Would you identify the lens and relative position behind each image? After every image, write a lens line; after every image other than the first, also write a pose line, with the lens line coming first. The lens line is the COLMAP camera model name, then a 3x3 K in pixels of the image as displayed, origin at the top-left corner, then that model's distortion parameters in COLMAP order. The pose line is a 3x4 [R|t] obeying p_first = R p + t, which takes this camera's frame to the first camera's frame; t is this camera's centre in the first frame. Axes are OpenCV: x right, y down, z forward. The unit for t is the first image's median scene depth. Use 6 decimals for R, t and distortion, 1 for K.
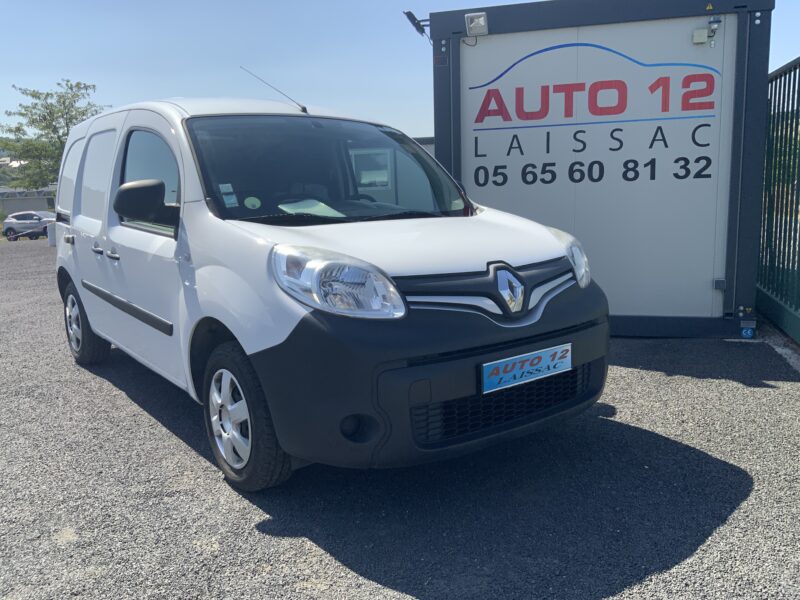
lens RADIAL K [[702.6, 0, 400.0], [0, 702.6, 300.0], [0, 0, 1]] dist [-0.009116, -0.013746]
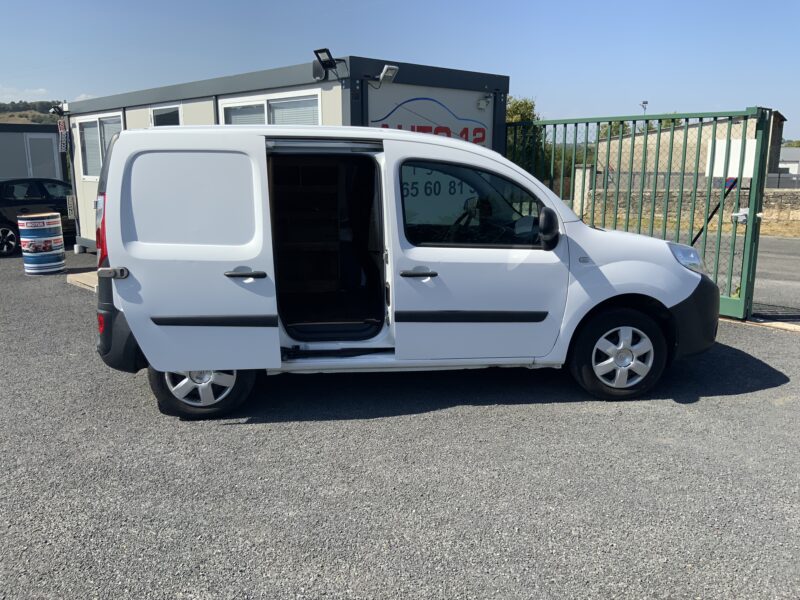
lens RADIAL K [[702.6, 0, 400.0], [0, 702.6, 300.0], [0, 0, 1]] dist [-0.009116, -0.013746]
pose [[0.487961, -0.136786, 0.862081, -1.047067], [0.128991, 0.988101, 0.083769, -0.088613], [-0.863282, 0.070325, 0.499799, 0.366866]]
